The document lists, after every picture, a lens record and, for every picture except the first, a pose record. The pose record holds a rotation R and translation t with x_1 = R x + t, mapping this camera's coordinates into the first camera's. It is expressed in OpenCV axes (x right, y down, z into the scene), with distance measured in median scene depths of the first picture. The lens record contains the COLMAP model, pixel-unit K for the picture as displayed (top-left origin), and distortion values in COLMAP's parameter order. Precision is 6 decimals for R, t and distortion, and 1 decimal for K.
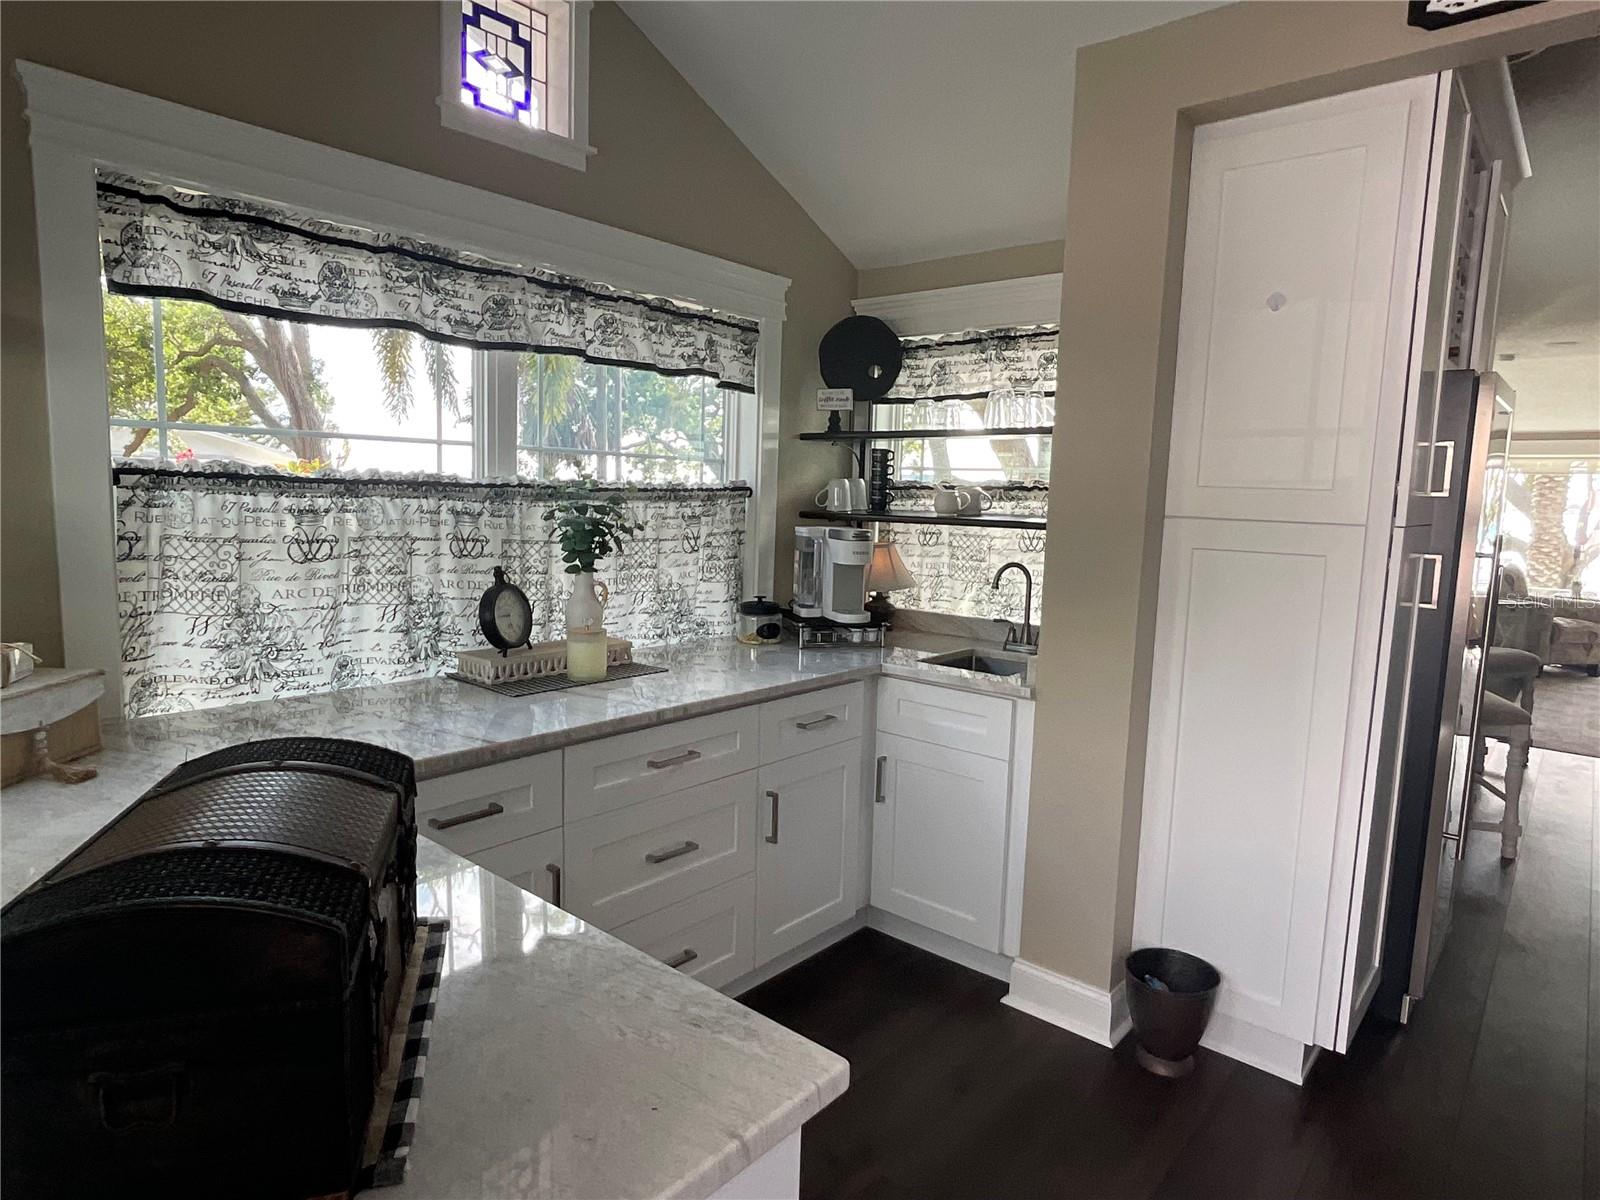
lens RADIAL K [[901.3, 0, 800.0], [0, 901.3, 600.0], [0, 0, 1]] dist [-0.050811, 0.001139]
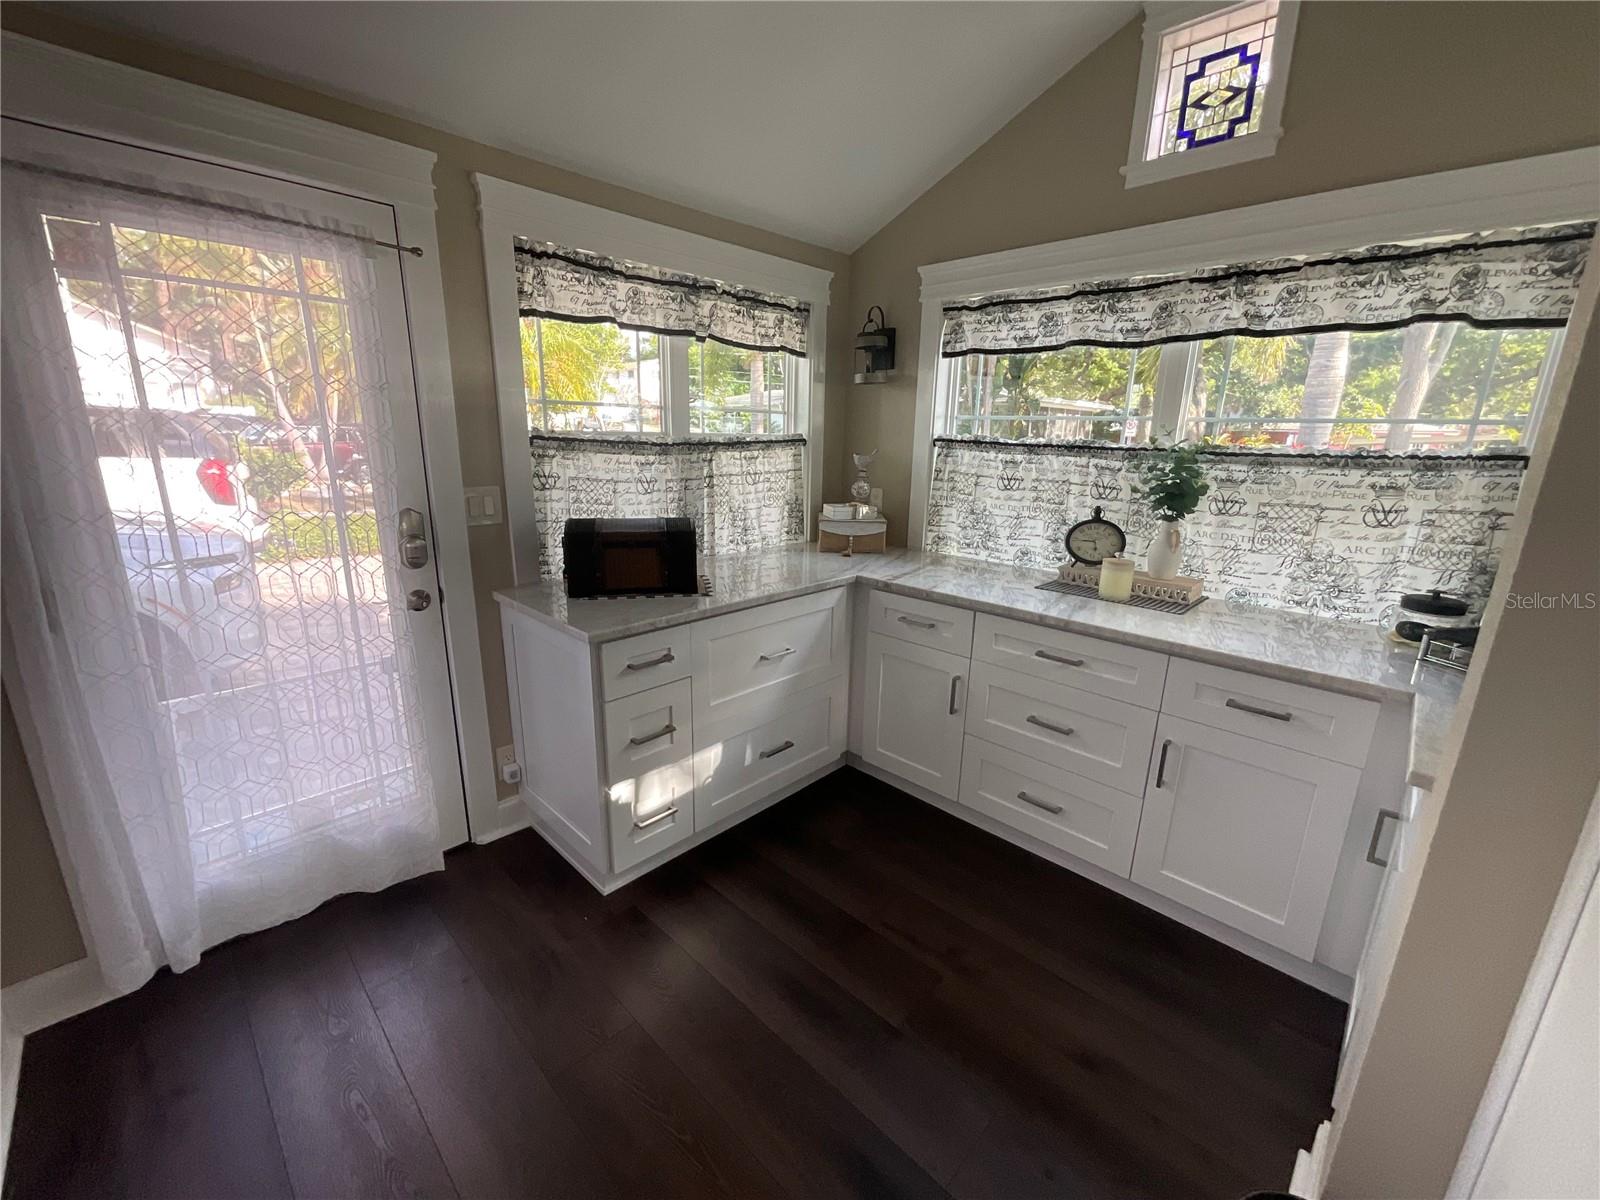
lens RADIAL K [[652.1, 0, 800.0], [0, 652.1, 600.0], [0, 0, 1]] dist [-0.002537, -0.000093]
pose [[-0.058195, 0.207532, -0.976496, 0.735429], [-0.153765, 0.964618, 0.214171, -0.041674], [0.986392, 0.162615, -0.024225, 0.577686]]
